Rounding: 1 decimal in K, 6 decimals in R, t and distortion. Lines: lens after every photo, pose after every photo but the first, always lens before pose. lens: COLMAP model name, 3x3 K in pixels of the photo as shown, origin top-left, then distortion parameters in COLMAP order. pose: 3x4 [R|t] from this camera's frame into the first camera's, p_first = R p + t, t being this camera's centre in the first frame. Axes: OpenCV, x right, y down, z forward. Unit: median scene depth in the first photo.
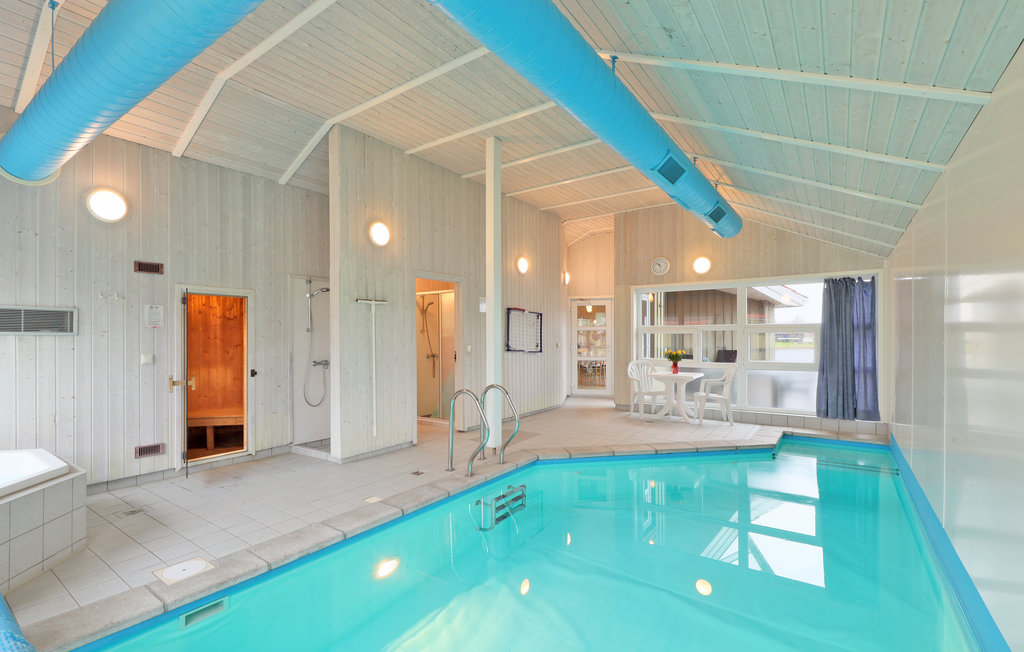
lens RADIAL K [[461.0, 0, 515.4], [0, 461.0, 337.1], [0, 0, 1]] dist [-0.004567, 0.000236]
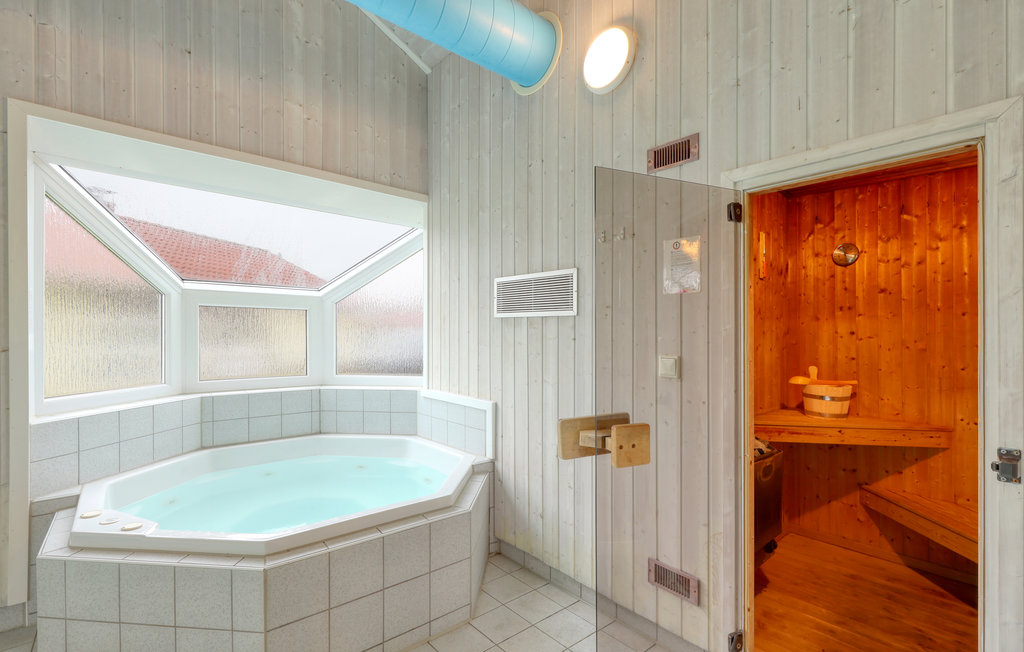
lens RADIAL K [[461.0, 0, 515.4], [0, 461.0, 337.1], [0, 0, 1]] dist [-0.004567, 0.000236]
pose [[-0.211467, -0.002261, -0.977382, -0.233295], [-0.004757, 0.999988, -0.001284, 0.014235], [0.977373, 0.004378, -0.211475, 0.639136]]
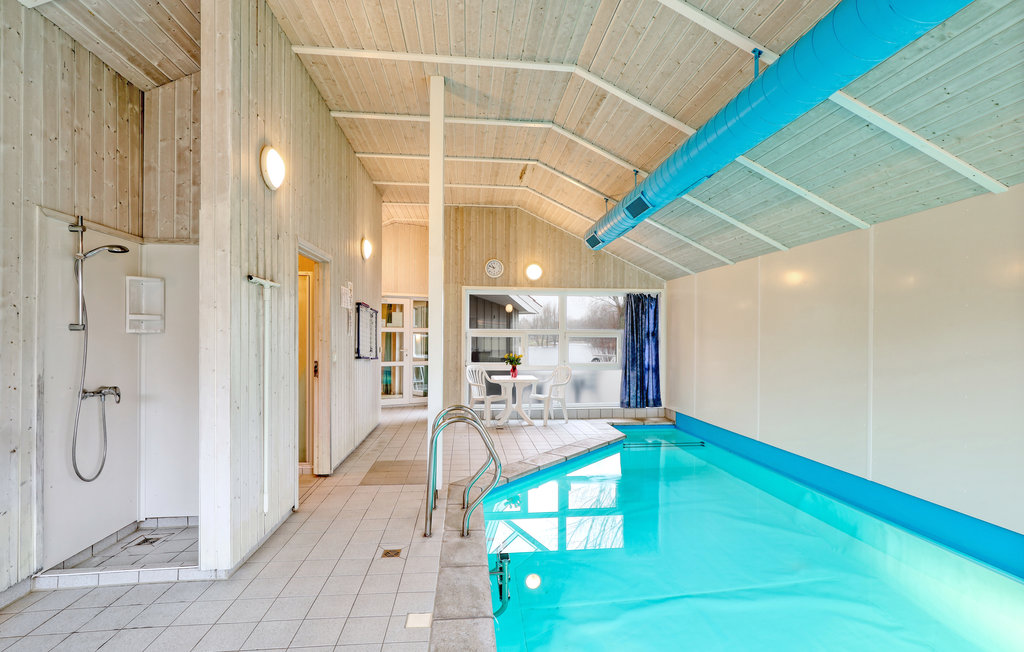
lens RADIAL K [[461.0, 0, 515.4], [0, 461.0, 337.1], [0, 0, 1]] dist [-0.004567, 0.000236]
pose [[0.754047, 0.008054, 0.656771, -0.364822], [-0.007975, 0.999963, -0.003105, -0.005976], [-0.656772, -0.002896, 0.754084, 0.285221]]
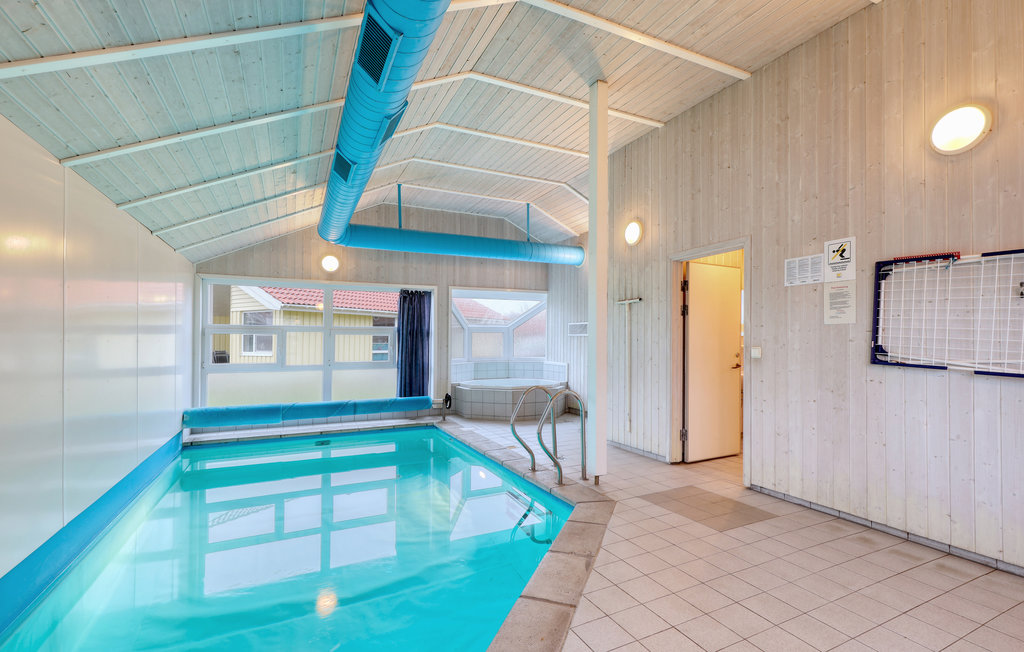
lens RADIAL K [[461.0, 0, 515.4], [0, 461.0, 337.1], [0, 0, 1]] dist [-0.004567, 0.000236]
pose [[-0.482793, -0.009195, -0.875686, 0.584220], [-0.002973, 0.999956, -0.008861, 0.011258], [0.875730, -0.001675, -0.482799, 1.036540]]
